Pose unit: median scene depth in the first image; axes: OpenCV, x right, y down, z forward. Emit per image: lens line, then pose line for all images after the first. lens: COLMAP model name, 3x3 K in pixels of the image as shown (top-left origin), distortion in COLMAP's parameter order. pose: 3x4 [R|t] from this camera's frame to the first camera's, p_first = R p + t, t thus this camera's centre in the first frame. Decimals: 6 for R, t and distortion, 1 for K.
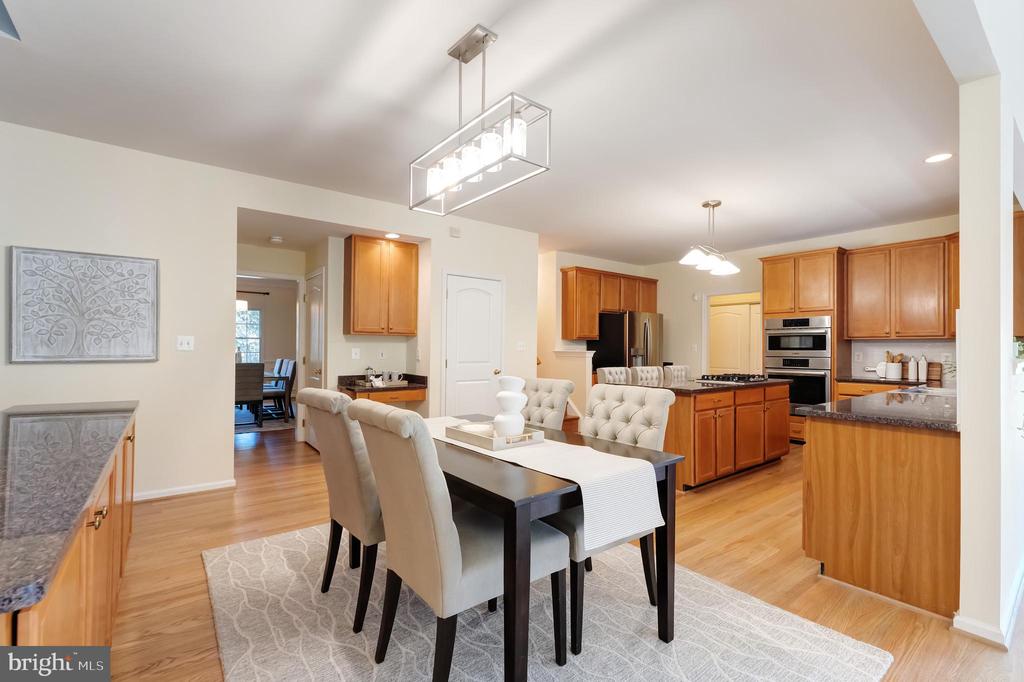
lens RADIAL K [[452.7, 0, 511.8], [0, 452.7, 345.3], [0, 0, 1]] dist [-0.003030, -0.000320]
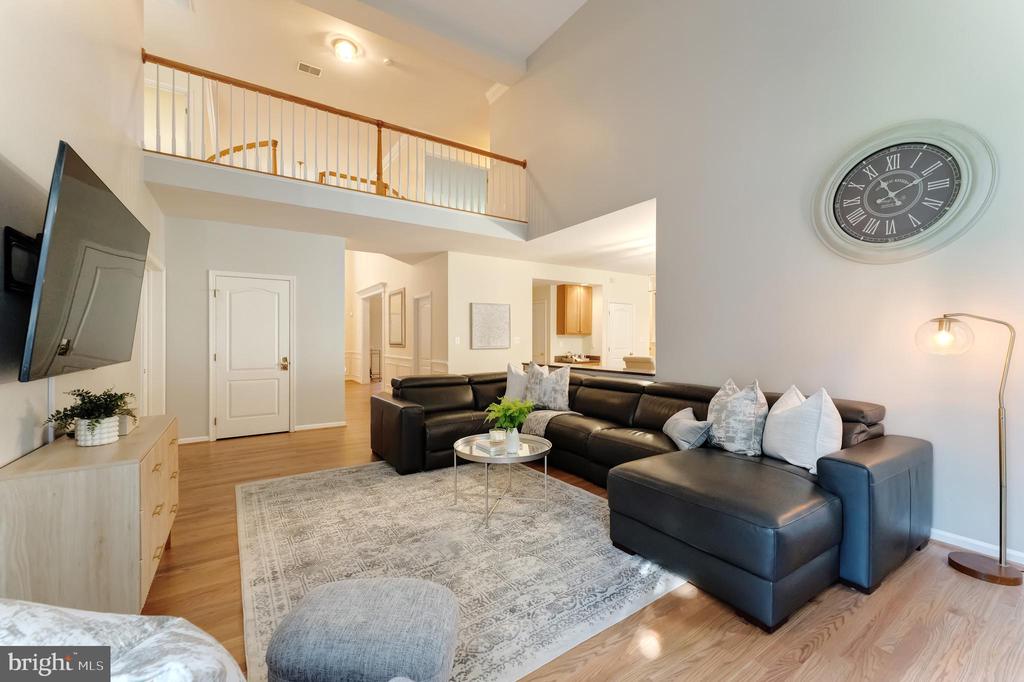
lens RADIAL K [[415.1, 0, 512.0], [0, 415.1, 341.0], [0, 0, 1]] dist [0.000912, 0.000101]
pose [[0.997630, -0.012040, -0.067751, -0.429424], [0.012430, 0.999908, 0.005340, -0.009324], [0.067681, -0.006169, 0.997688, -0.768607]]
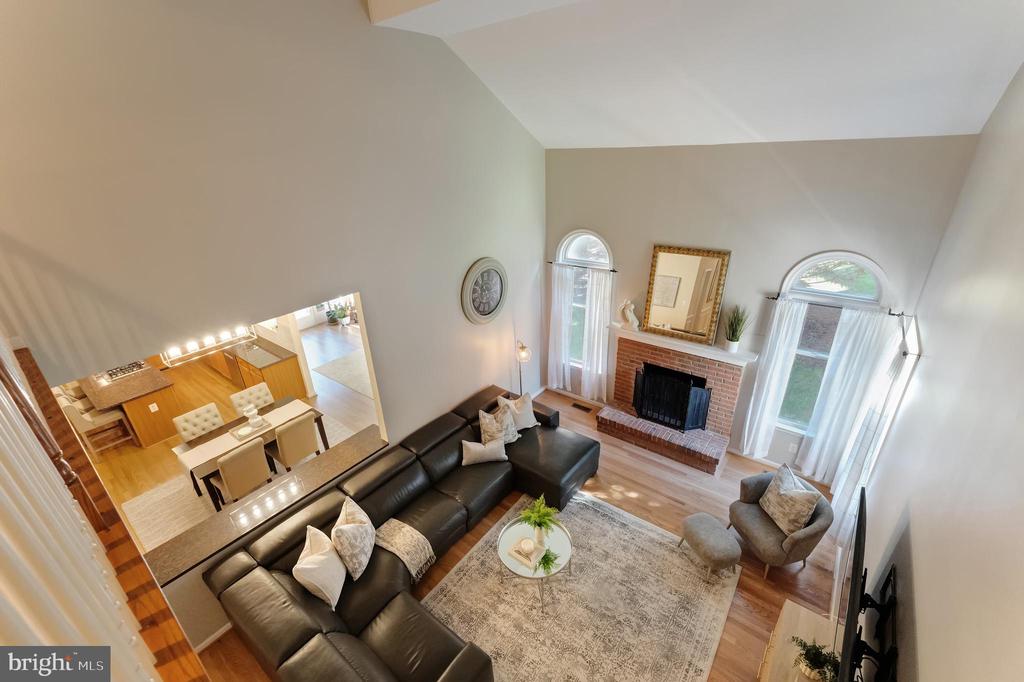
lens RADIAL K [[423.0, 0, 512.0], [0, 423.0, 341.0], [0, 0, 1]] dist [-0.012718, -0.000077]
pose [[-0.250469, -0.403381, 0.880084, -1.012952], [0.031626, 0.905167, 0.423878, -0.537400], [-0.967608, 0.134002, -0.213959, -0.015332]]
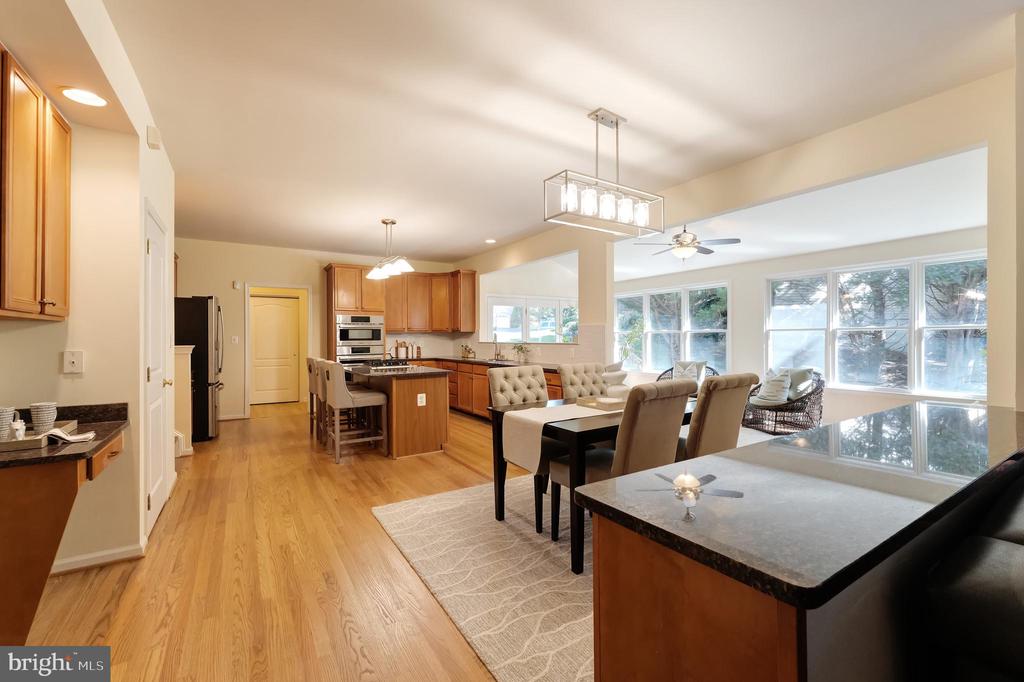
lens RADIAL K [[428.5, 0, 505.4], [0, 428.5, 337.7], [0, 0, 1]] dist [-0.000648, 0.000069]
pose [[0.102542, -0.009001, 0.994688, -0.601446], [0.000672, 0.999959, 0.008979, -0.008923], [-0.994728, -0.000252, 0.102544, 0.504018]]
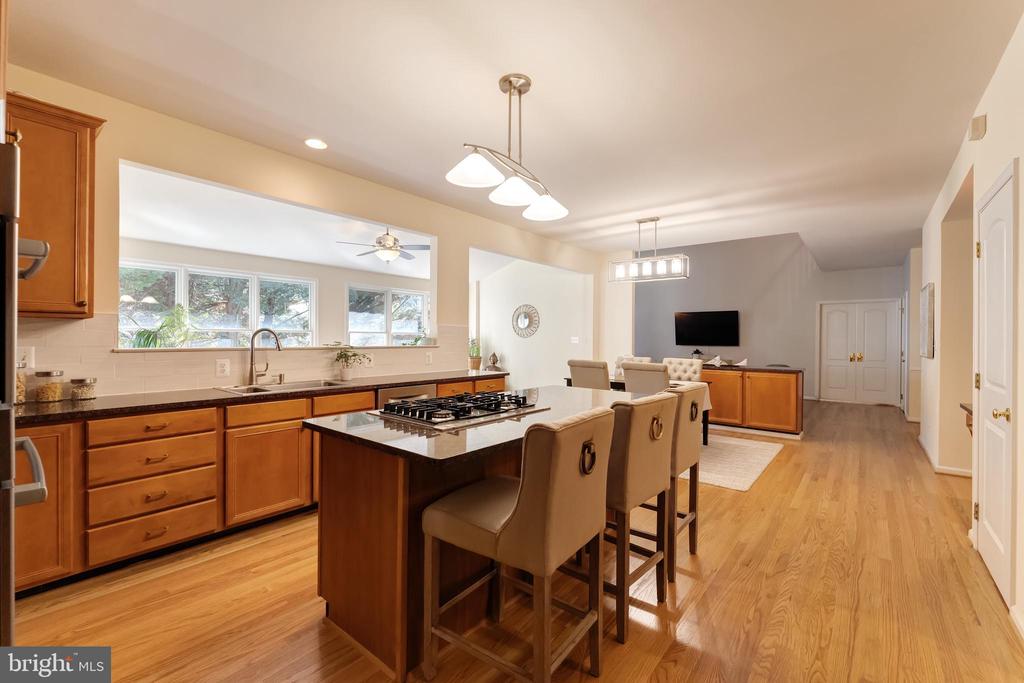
lens RADIAL K [[429.9, 0, 513.1], [0, 429.9, 335.9], [0, 0, 1]] dist [0.001846, 0.000035]
pose [[-0.974123, -0.016529, -0.225412, 0.494392], [-0.014886, 0.999849, -0.008987, -0.000504], [0.225526, -0.005399, -0.974222, 1.340836]]
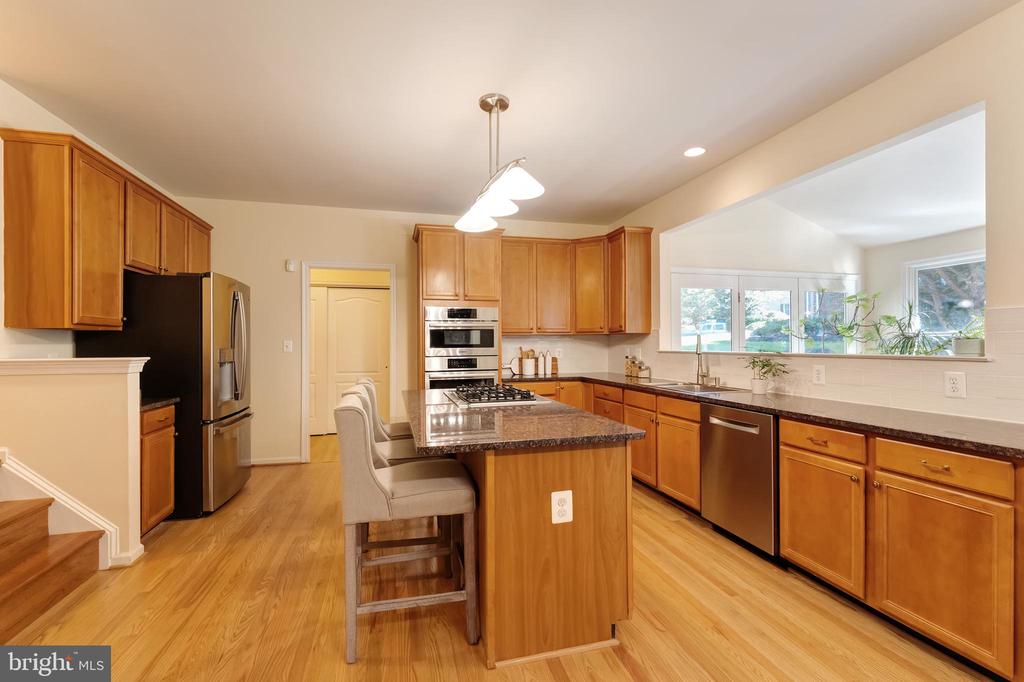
lens RADIAL K [[453.0, 0, 512.0], [0, 453.0, 341.0], [0, 0, 1]] dist [-0.002157, -0.000201]
pose [[0.386248, -0.003556, 0.922388, -0.088017], [0.002294, 0.999993, 0.002894, -0.003702], [-0.922392, 0.000998, 0.386253, 0.664026]]
